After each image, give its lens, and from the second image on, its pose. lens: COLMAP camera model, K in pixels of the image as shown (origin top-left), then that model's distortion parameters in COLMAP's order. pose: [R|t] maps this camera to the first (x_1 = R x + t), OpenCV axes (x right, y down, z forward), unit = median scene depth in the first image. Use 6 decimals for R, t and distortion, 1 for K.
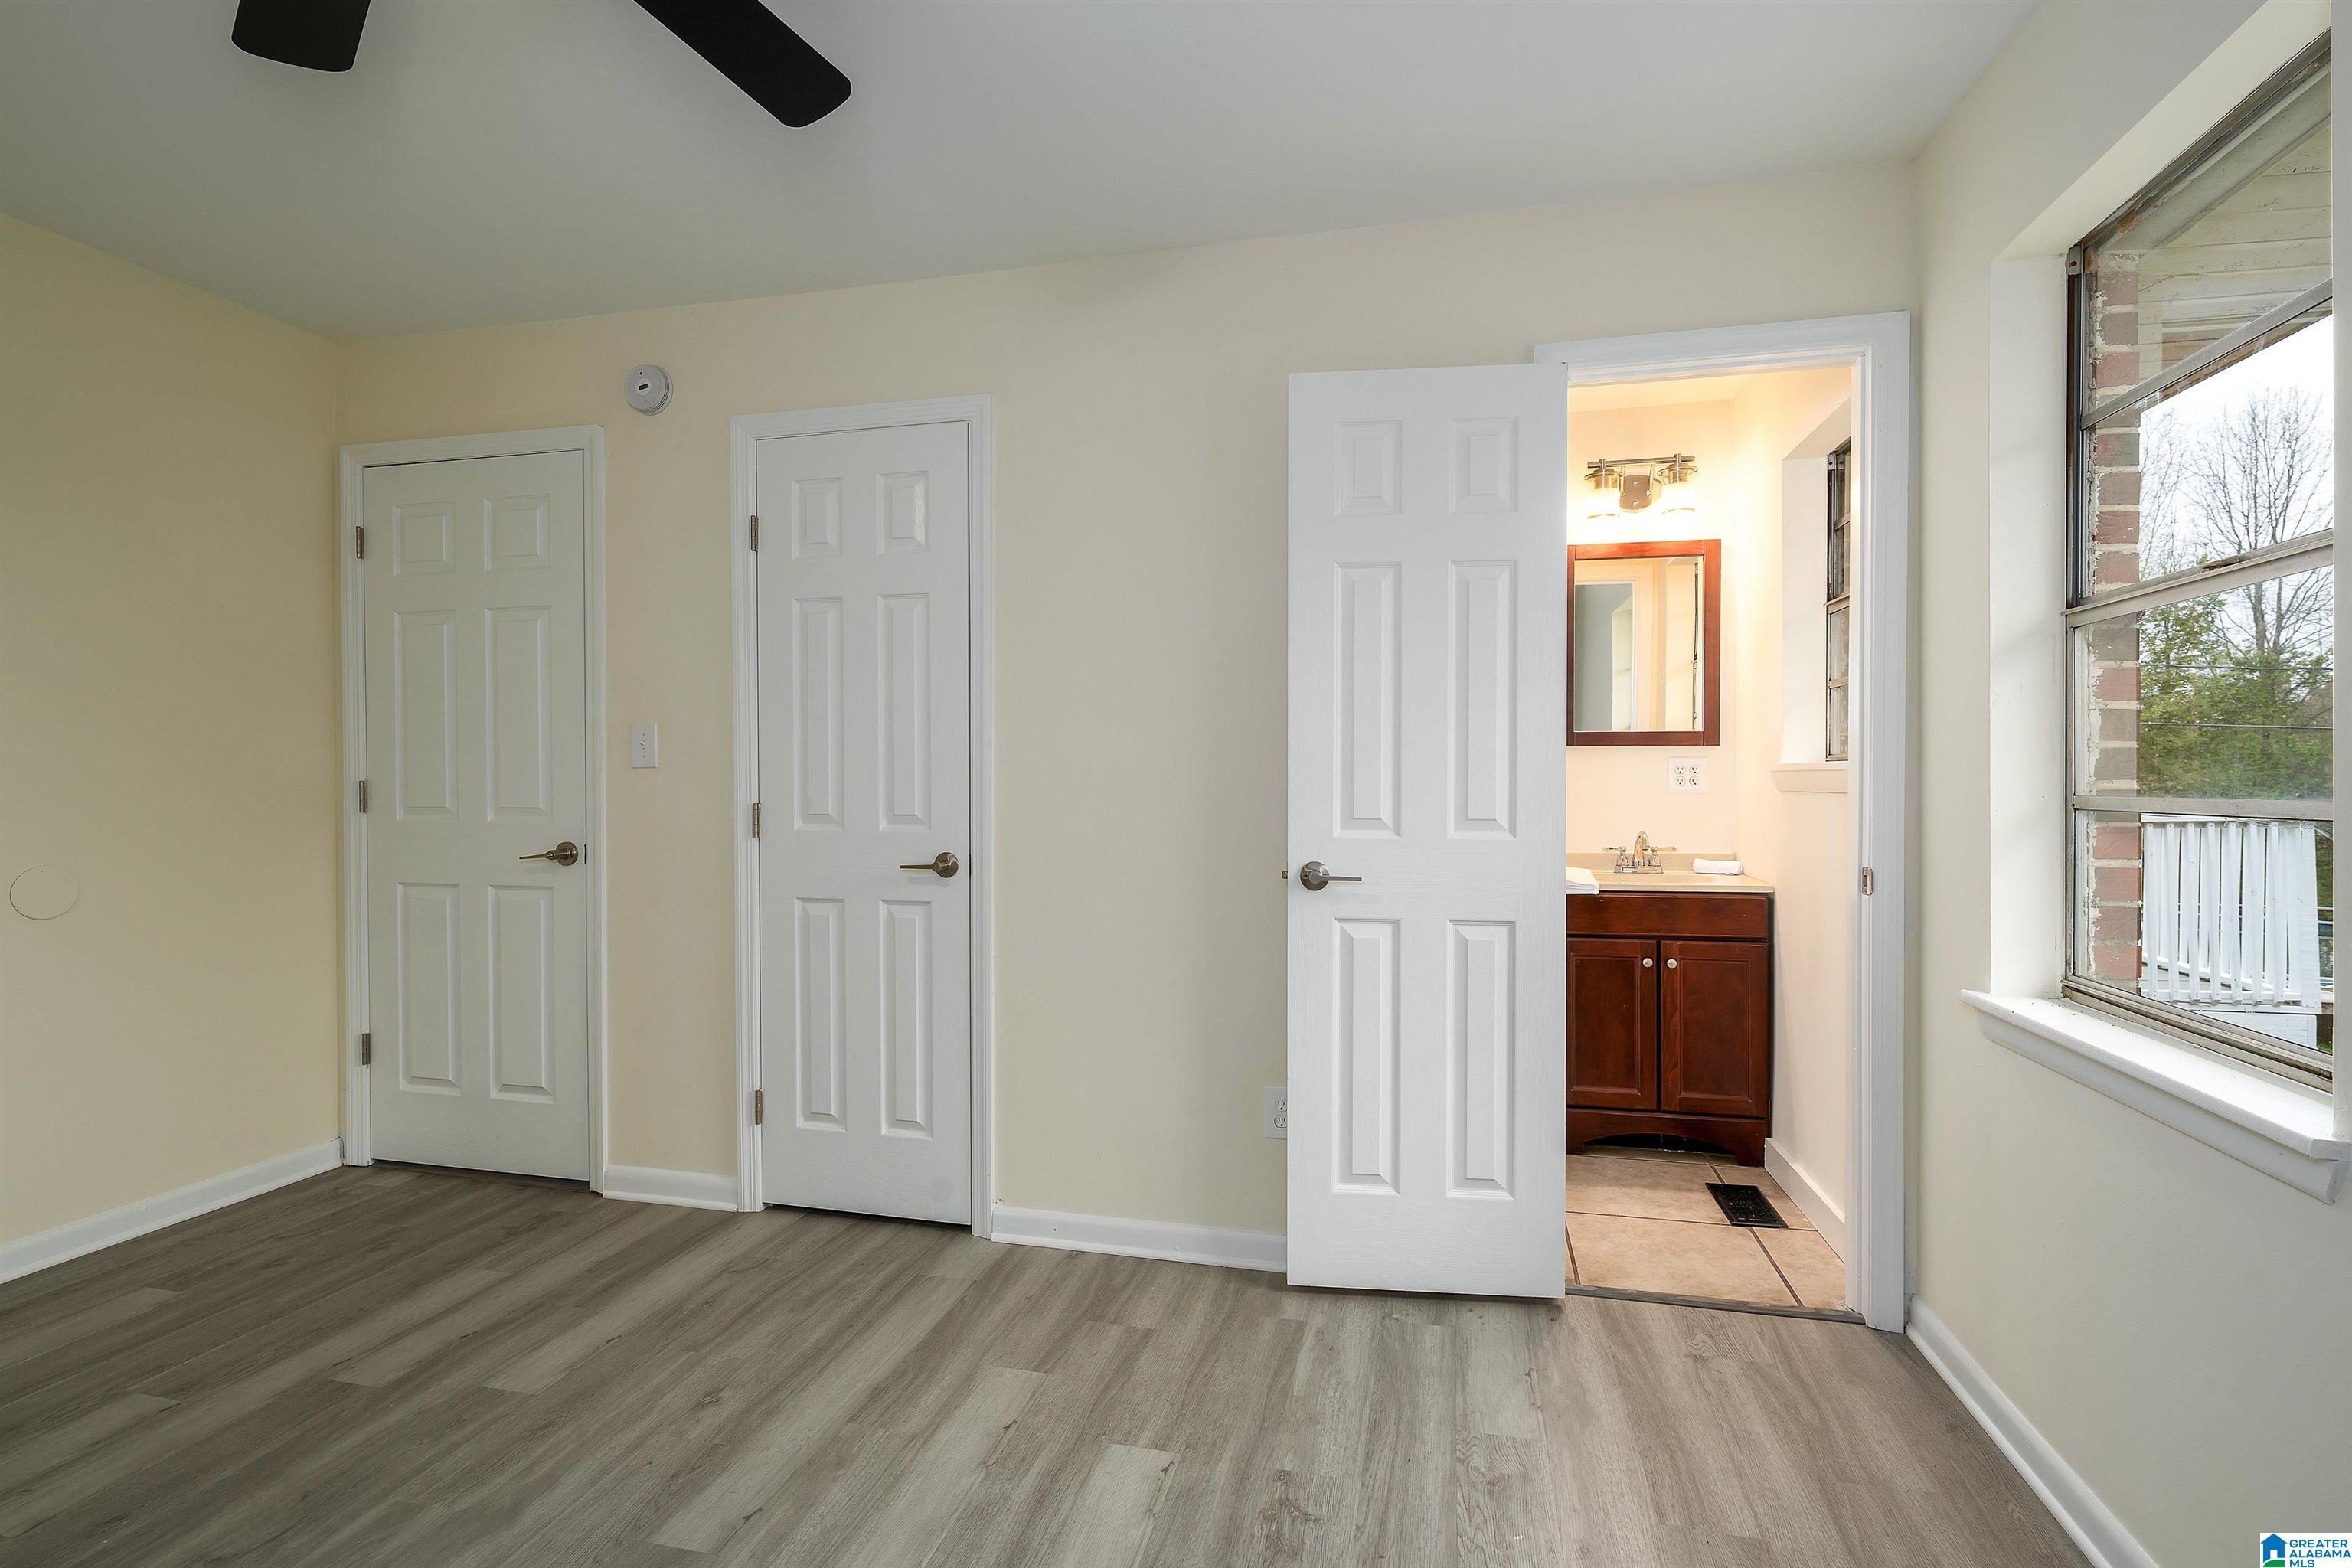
lens RADIAL K [[1103.4, 0, 1178.0], [0, 1103.4, 779.0], [0, 0, 1]] dist [0.000657, 0.000154]
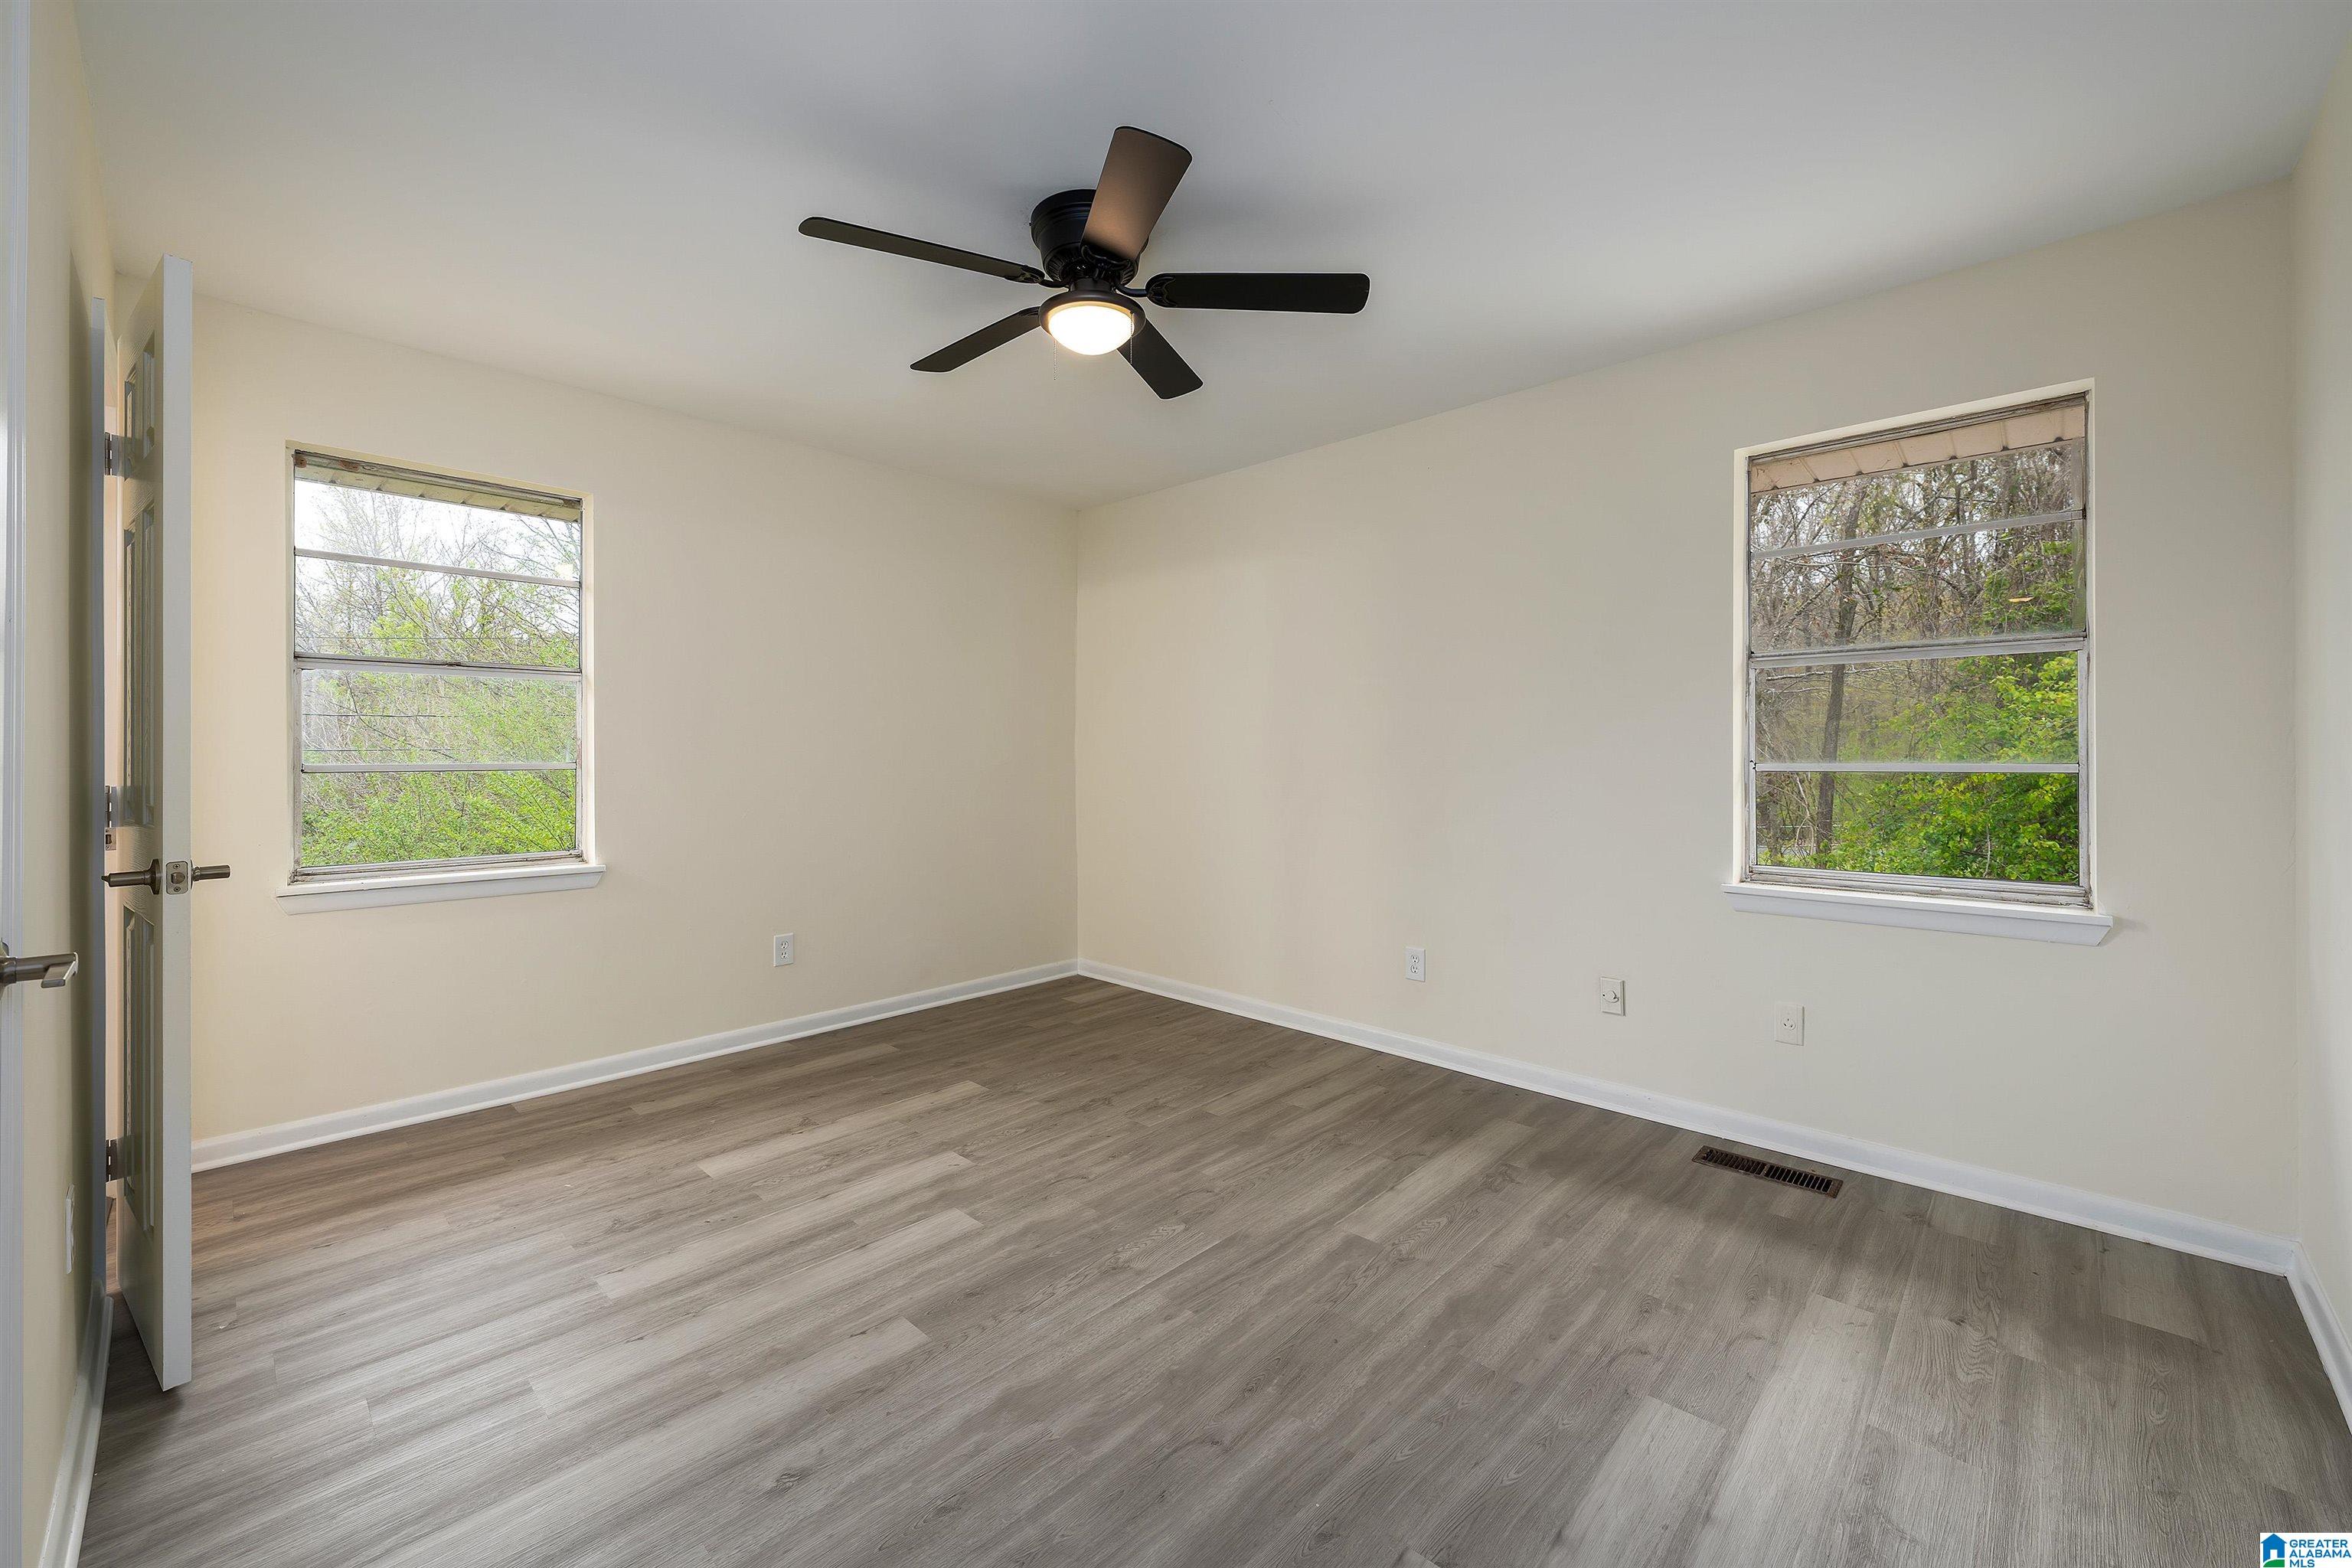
lens RADIAL K [[919.6, 0, 1173.2], [0, 919.6, 765.7], [0, 0, 1]] dist [-0.000907, -0.000056]
pose [[-0.866252, -0.008747, 0.499531, -1.166806], [-0.004693, 0.999945, 0.009371, -0.006209], [-0.499586, 0.005773, -0.866245, 1.650042]]
